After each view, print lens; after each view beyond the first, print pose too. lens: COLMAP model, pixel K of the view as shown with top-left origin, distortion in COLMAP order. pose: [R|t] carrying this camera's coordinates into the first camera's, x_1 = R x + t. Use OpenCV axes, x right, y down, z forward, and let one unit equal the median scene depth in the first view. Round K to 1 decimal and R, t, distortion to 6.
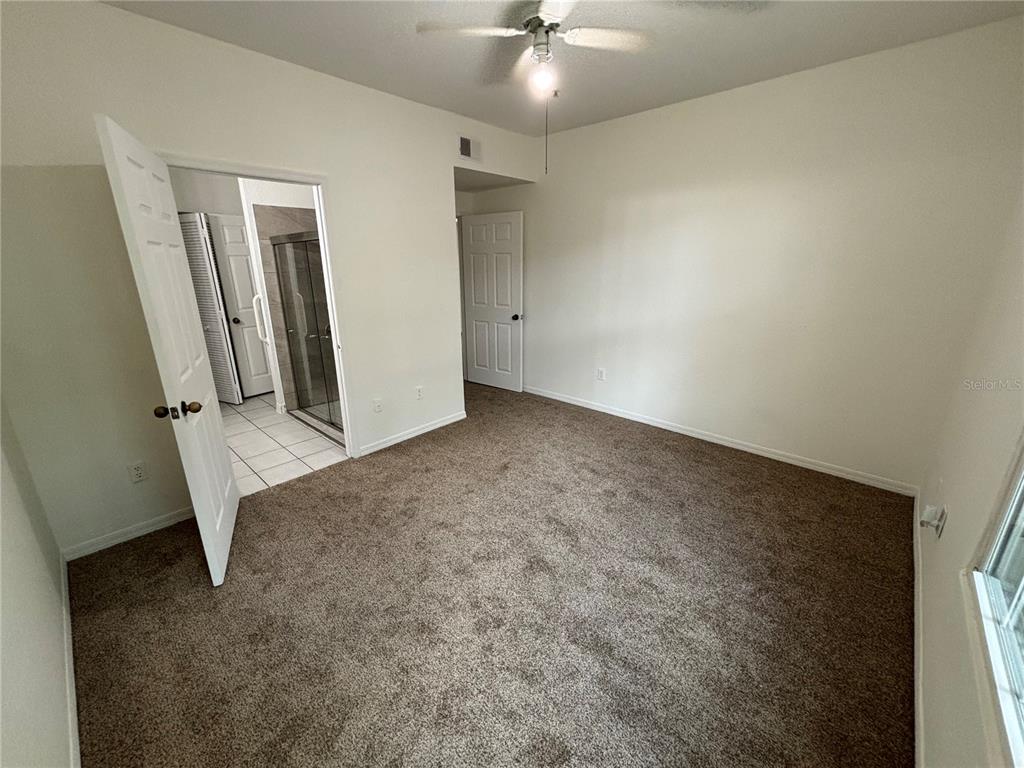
lens RADIAL K [[415.2, 0, 507.5], [0, 415.2, 380.5], [0, 0, 1]] dist [-0.001452, 0.001941]
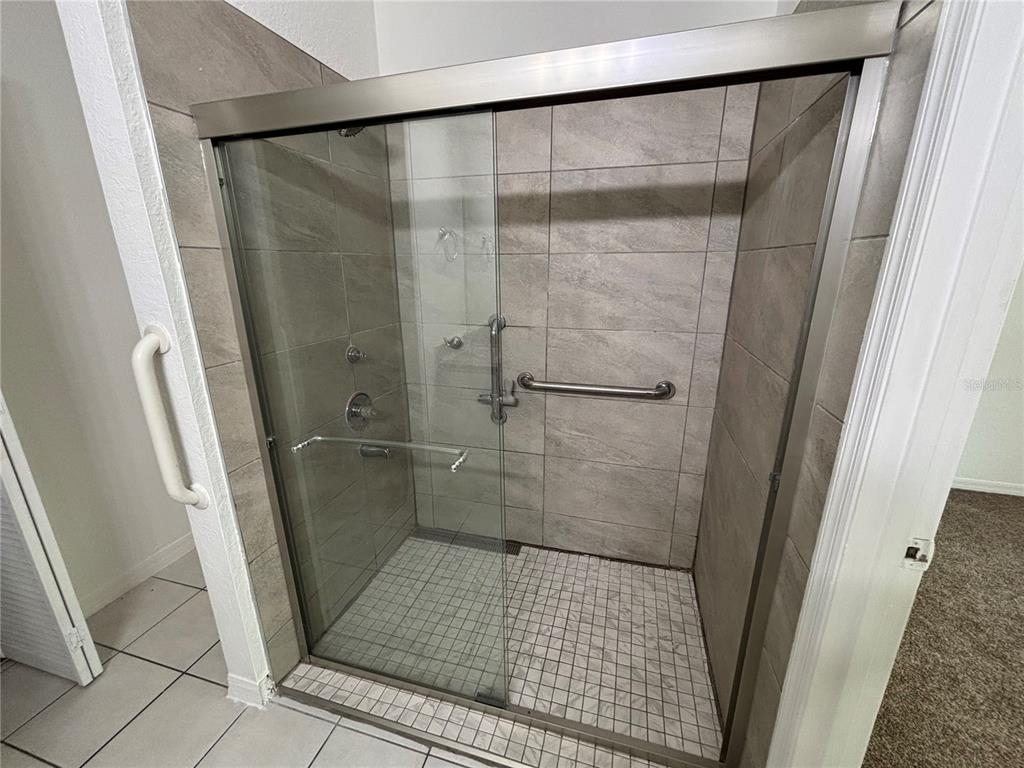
lens RADIAL K [[415.2, 0, 511.3], [0, 415.2, 383.5], [0, 0, 1]] dist [-0.001452, 0.001941]
pose [[0.890925, -0.117729, 0.438626, -0.504640], [0.117562, 0.992680, 0.027651, -0.152794], [-0.438671, 0.026930, 0.898244, 0.656402]]
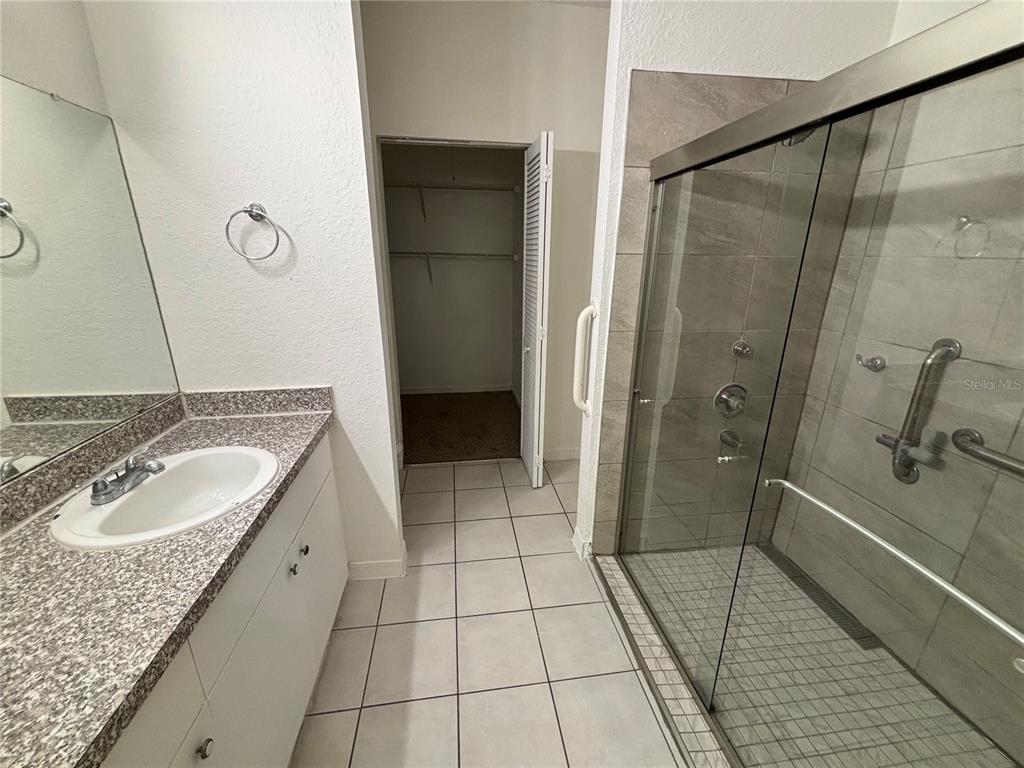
lens RADIAL K [[415.2, 0, 510.8], [0, 415.2, 382.7], [0, 0, 1]] dist [-0.001452, 0.001941]
pose [[0.774765, 0.209535, -0.596519, -0.381152], [-0.190364, 0.977014, 0.095943, -0.148853], [0.602910, 0.039223, 0.796844, 0.592584]]
